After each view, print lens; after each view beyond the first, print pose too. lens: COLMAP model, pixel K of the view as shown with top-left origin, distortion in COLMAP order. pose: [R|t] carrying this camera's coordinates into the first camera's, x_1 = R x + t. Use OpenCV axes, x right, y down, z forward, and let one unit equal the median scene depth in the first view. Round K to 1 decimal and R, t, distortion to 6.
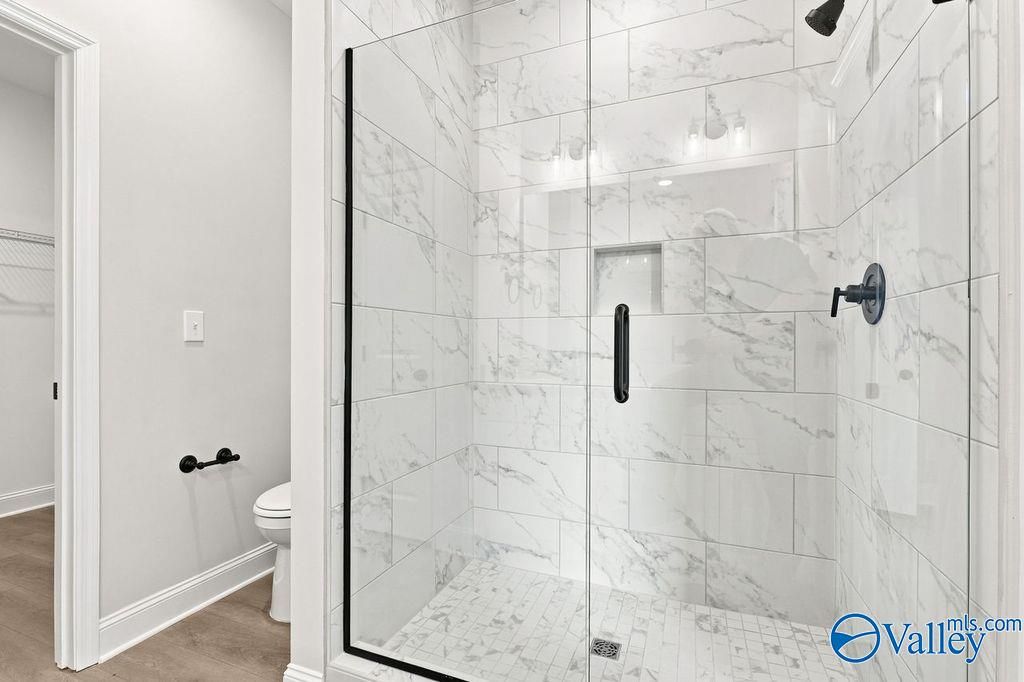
lens RADIAL K [[438.0, 0, 514.9], [0, 438.0, 343.8], [0, 0, 1]] dist [-0.002686, -0.000455]
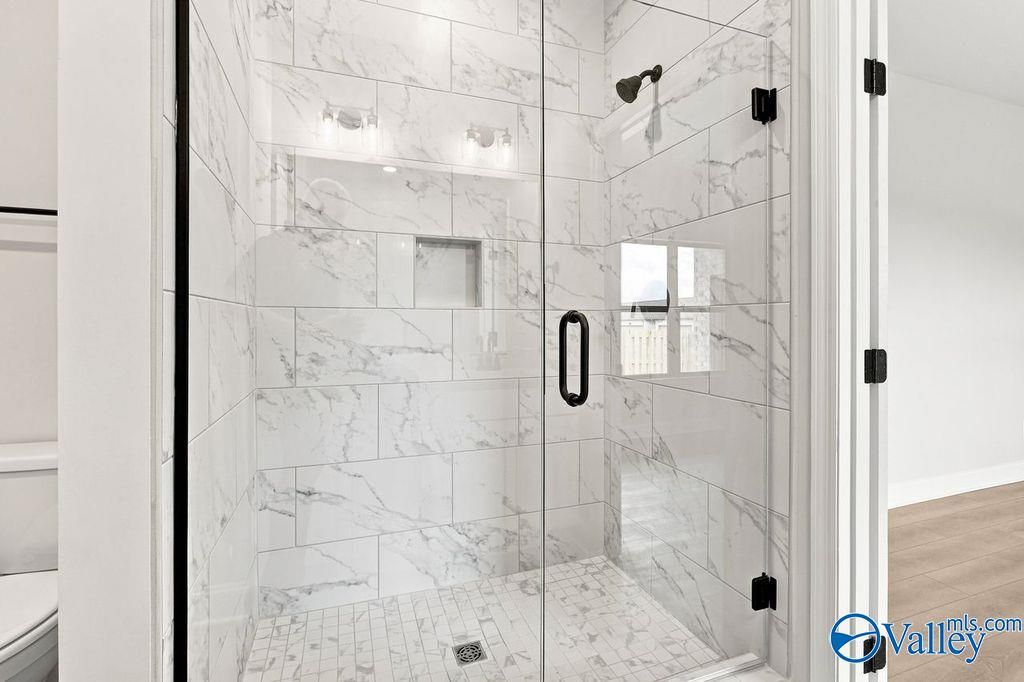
lens RADIAL K [[438.0, 0, 486.0], [0, 438.0, 324.4], [0, 0, 1]] dist [-0.002686, -0.000455]
pose [[0.773286, -0.002720, 0.634052, -0.318580], [-0.000295, 0.999989, 0.004650, -0.035076], [-0.634058, -0.003783, 0.773276, 0.185685]]
